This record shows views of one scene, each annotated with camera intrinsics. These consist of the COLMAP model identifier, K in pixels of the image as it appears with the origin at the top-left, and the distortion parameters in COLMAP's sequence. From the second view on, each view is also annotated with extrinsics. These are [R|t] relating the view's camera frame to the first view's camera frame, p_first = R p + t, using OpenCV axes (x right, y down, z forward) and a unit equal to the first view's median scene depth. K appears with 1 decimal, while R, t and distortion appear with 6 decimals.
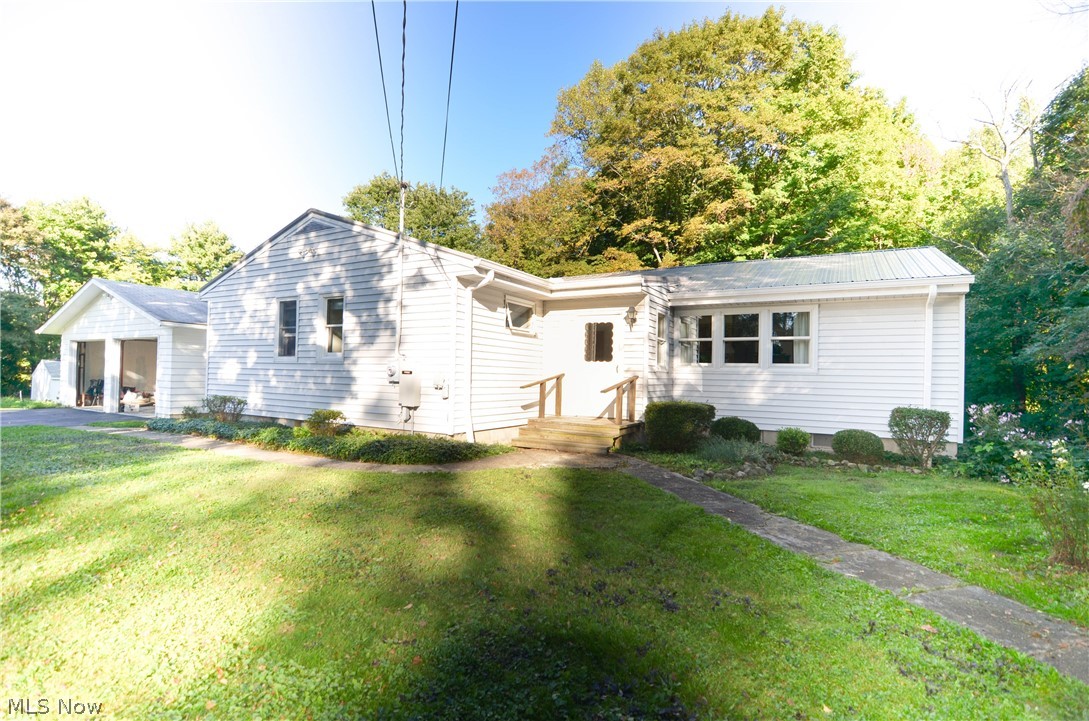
lens RADIAL K [[517.6, 0, 545.5], [0, 517.6, 377.6], [0, 0, 1]] dist [-0.000334, -0.012061]
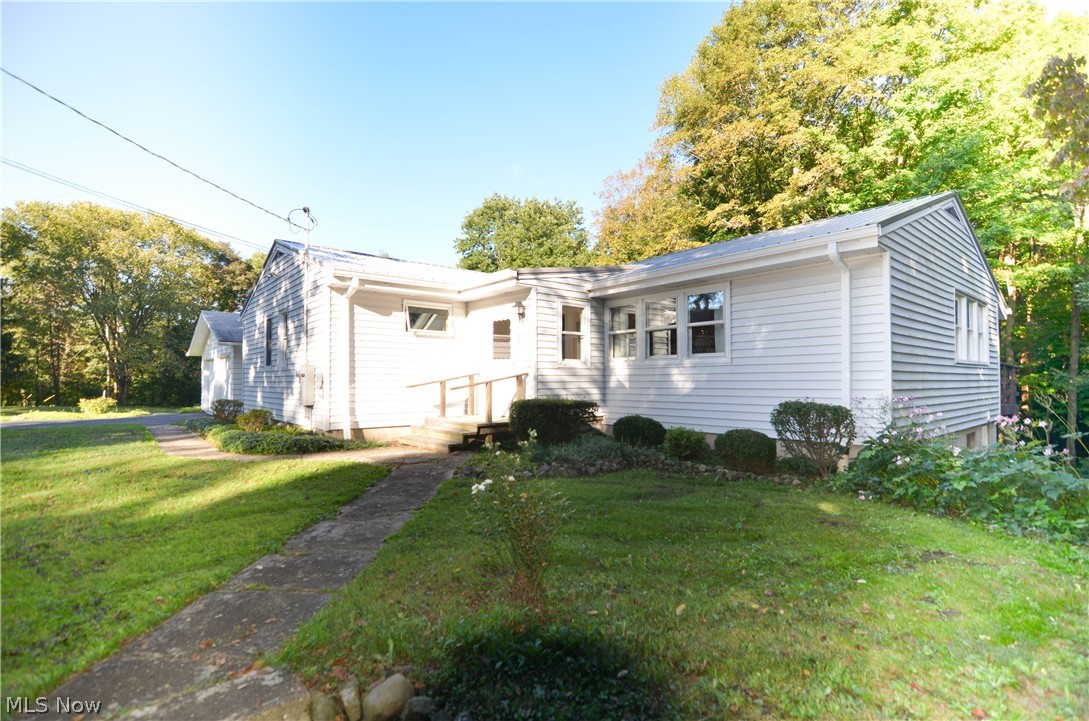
lens RADIAL K [[517.6, 0, 545.5], [0, 517.6, 377.6], [0, 0, 1]] dist [-0.000334, -0.012061]
pose [[0.939862, -0.027393, -0.340453, 0.230264], [0.022727, 0.999585, -0.017687, 0.010221], [0.340796, 0.008886, 0.940095, 0.046233]]
